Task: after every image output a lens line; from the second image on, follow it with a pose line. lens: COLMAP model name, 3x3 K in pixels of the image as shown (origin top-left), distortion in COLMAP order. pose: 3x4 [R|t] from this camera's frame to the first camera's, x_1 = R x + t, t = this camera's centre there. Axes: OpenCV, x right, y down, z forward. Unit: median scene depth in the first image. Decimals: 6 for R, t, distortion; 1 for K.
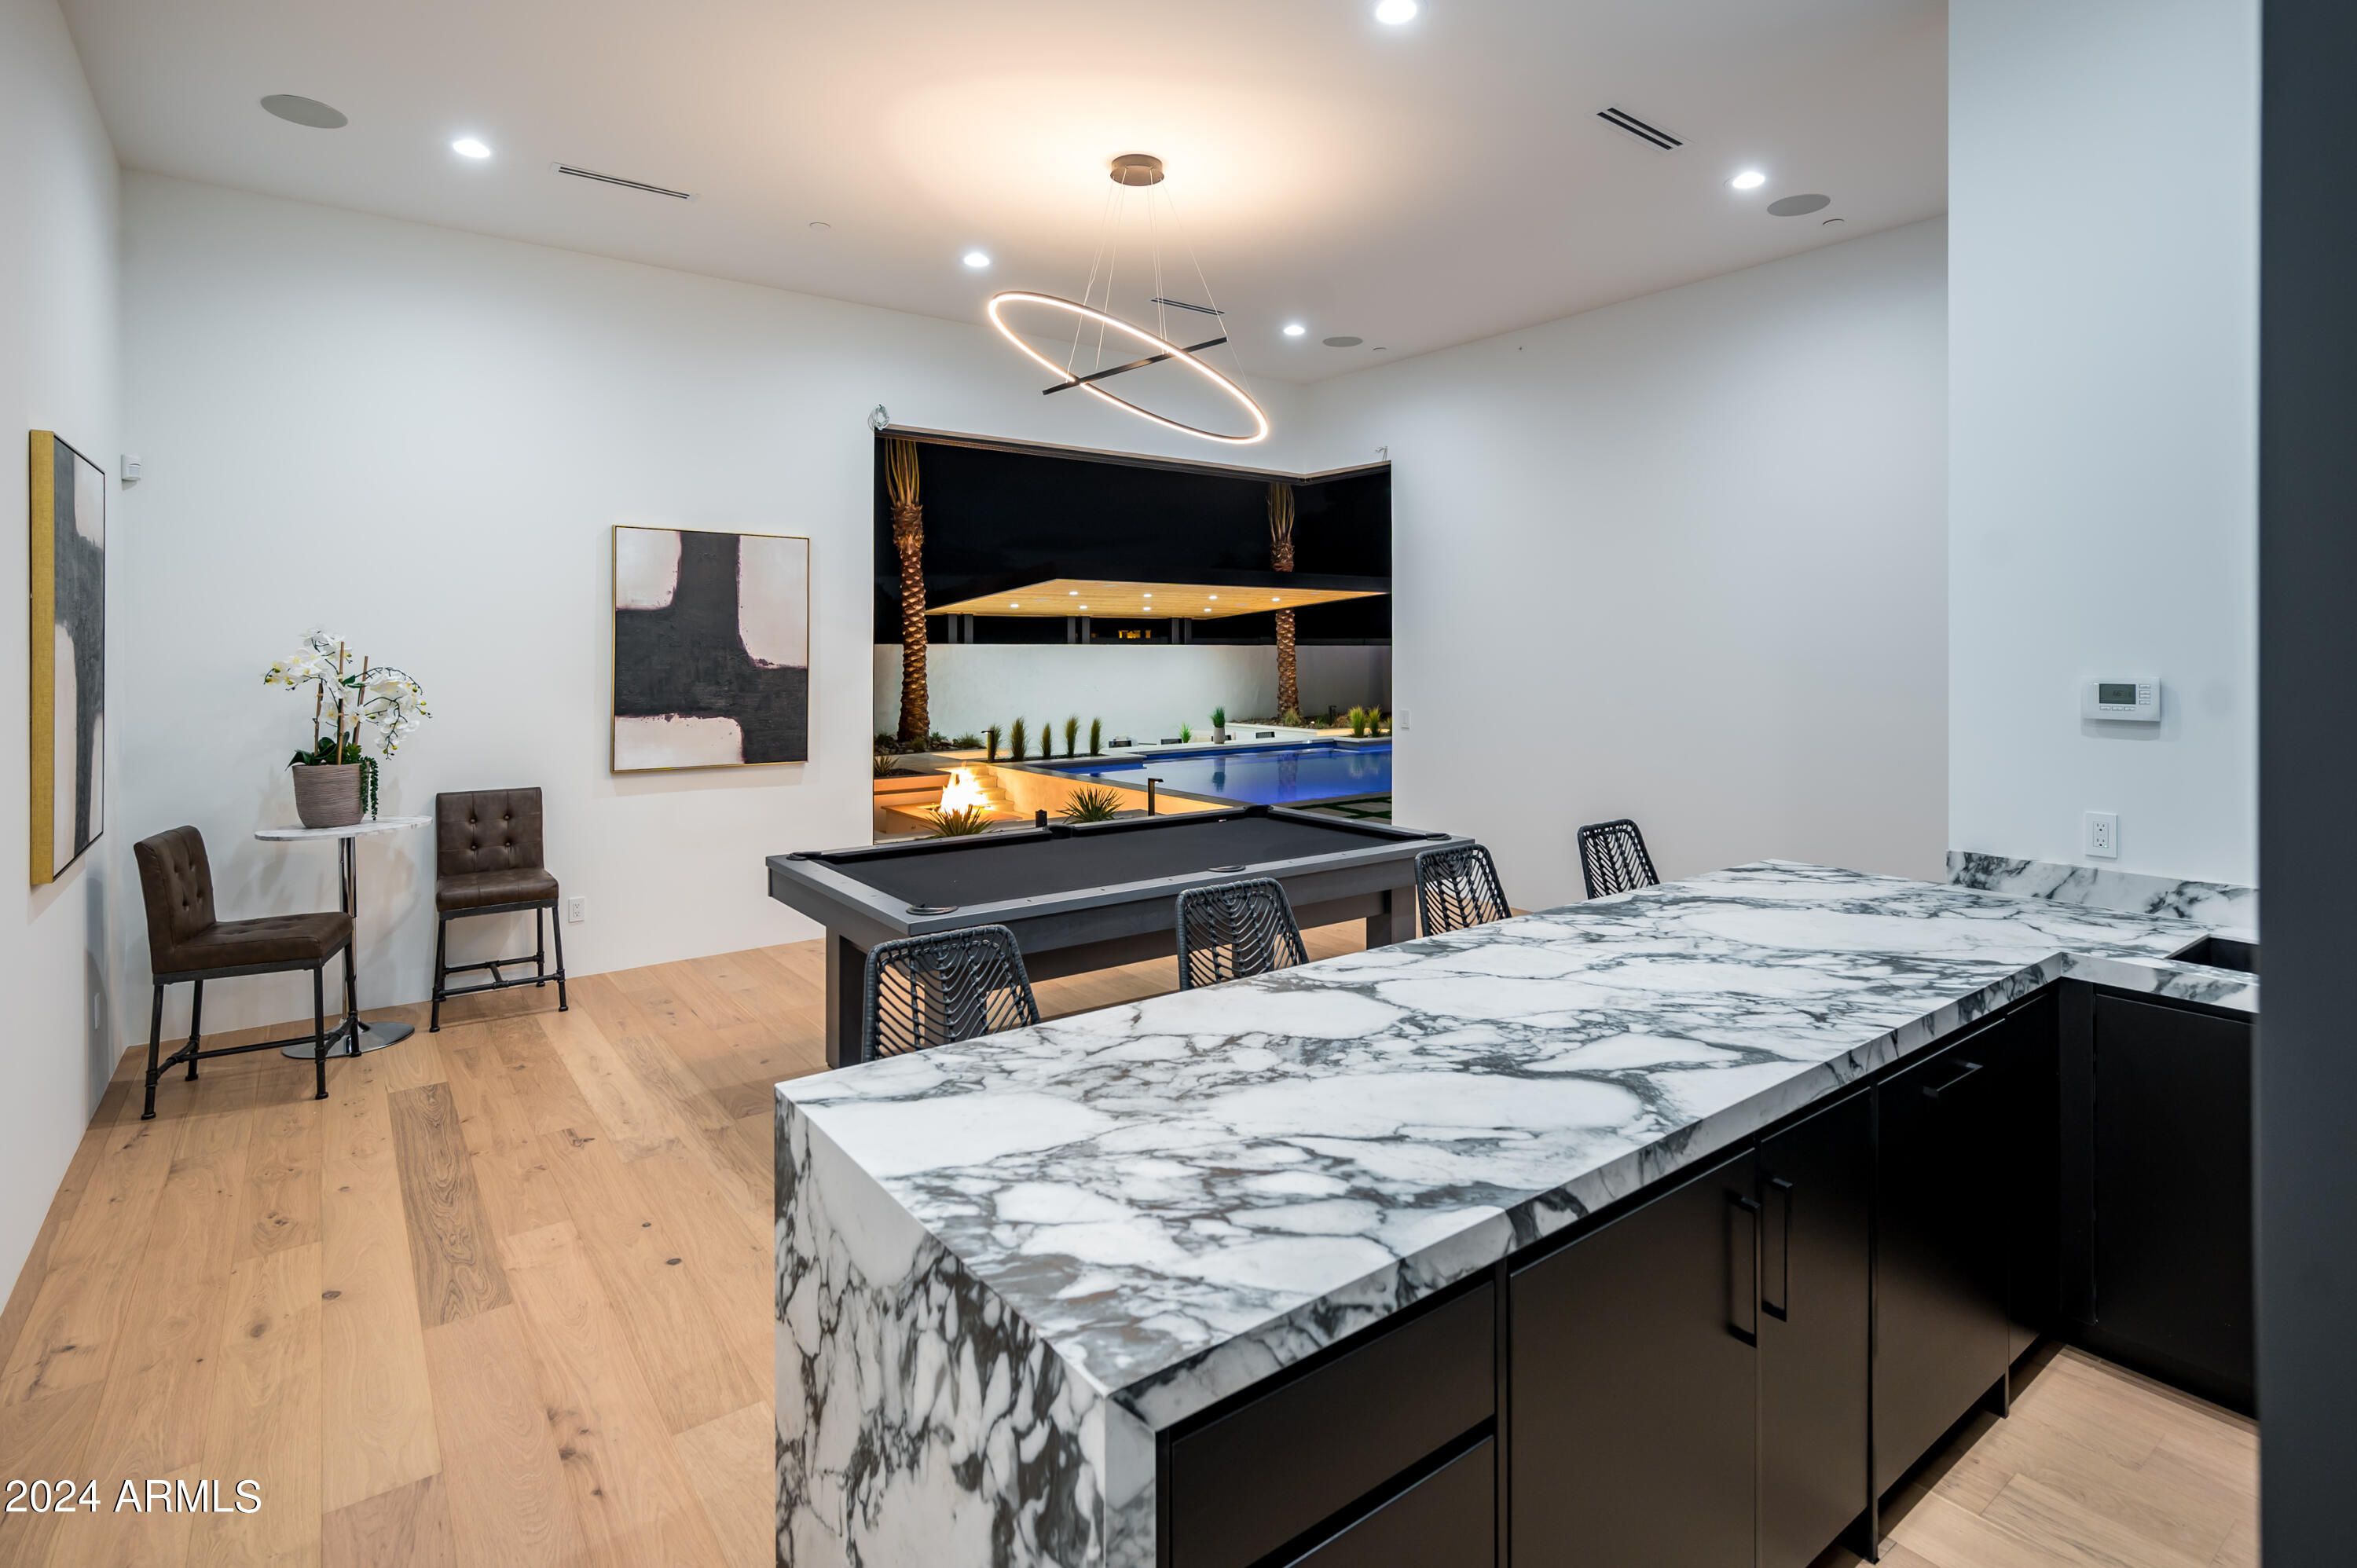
lens RADIAL K [[1161.8, 0, 1179.7], [0, 1161.8, 640.7], [0, 0, 1]] dist [0.125201, 0.000007]
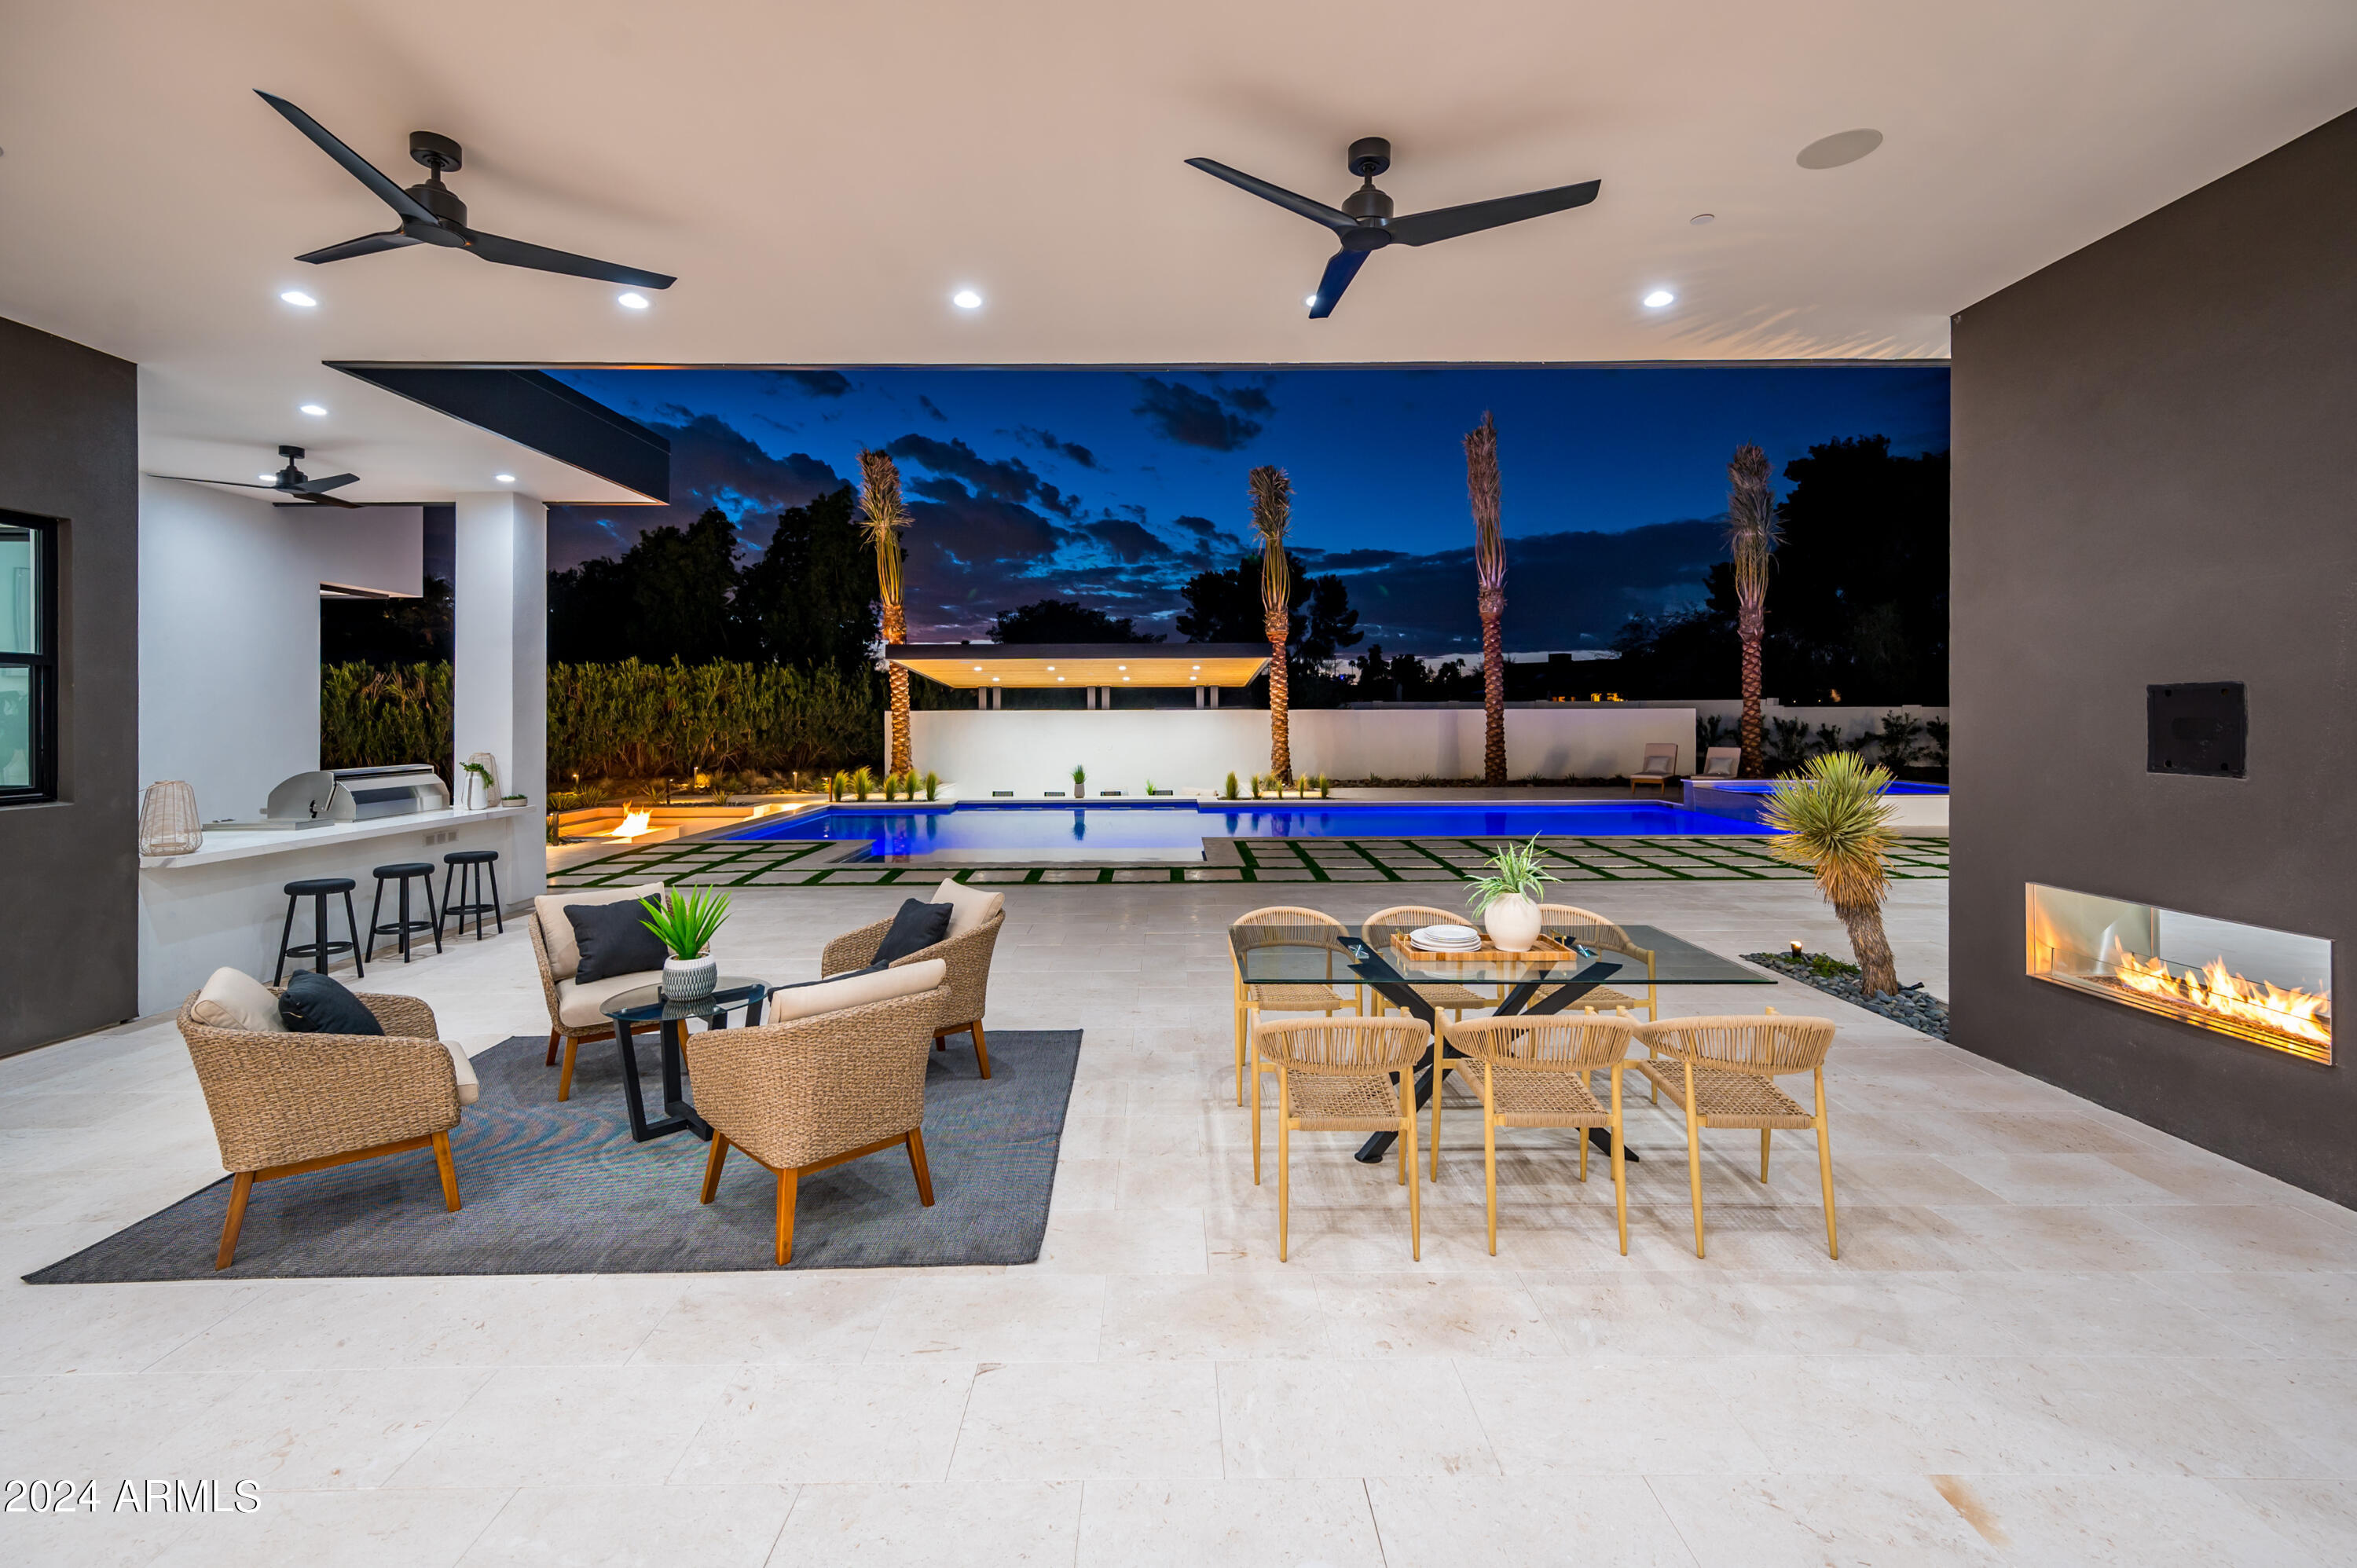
lens RADIAL K [[1020.4, 0, 1172.6], [0, 1020.4, 711.6], [0, 0, 1]] dist [0.002616, 0.000198]
pose [[0.805594, -0.003136, -0.592459, 0.694990], [0.007580, 0.999959, 0.005014, 0.000378], [0.592419, -0.008530, 0.805585, 0.256918]]
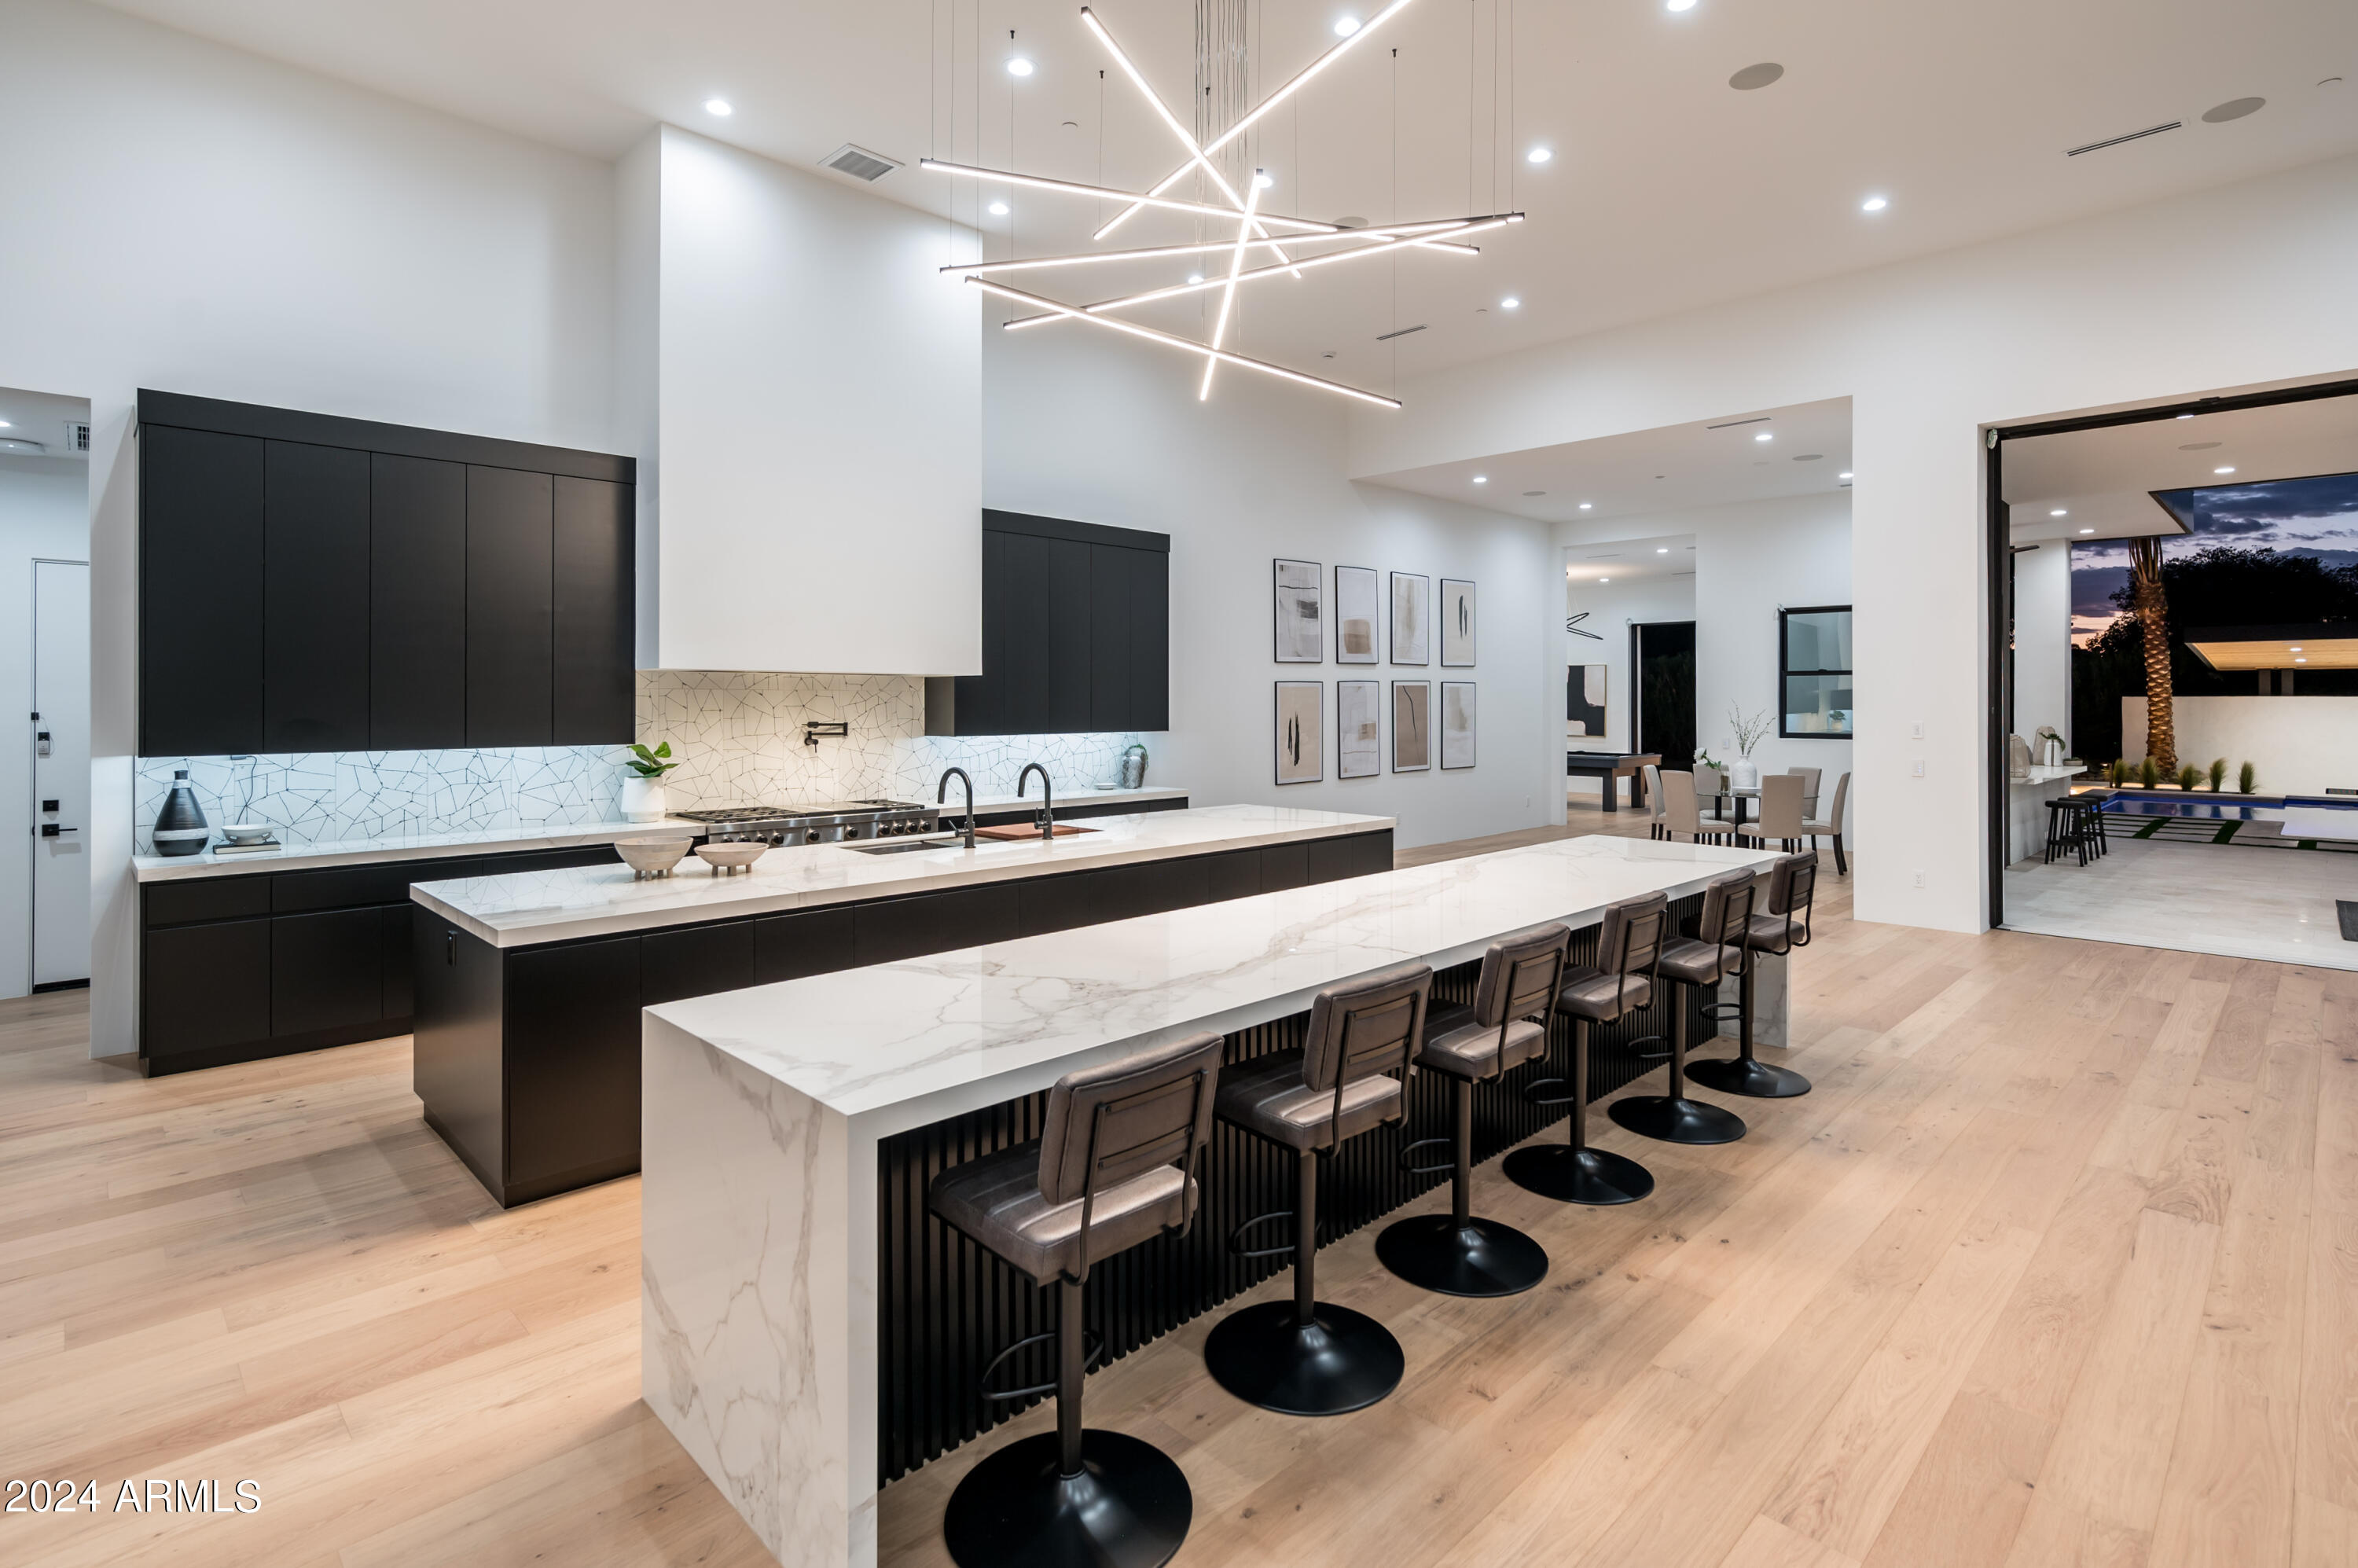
lens RADIAL K [[1147.4, 0, 1196.3], [0, 1147.4, 695.1], [0, 0, 1]] dist [0.001199, 0.001148]
pose [[0.147209, -0.002492, -0.989102, 0.803778], [0.006415, 0.999978, -0.001565, -0.003071], [0.989085, -0.006114, 0.147221, -0.165655]]
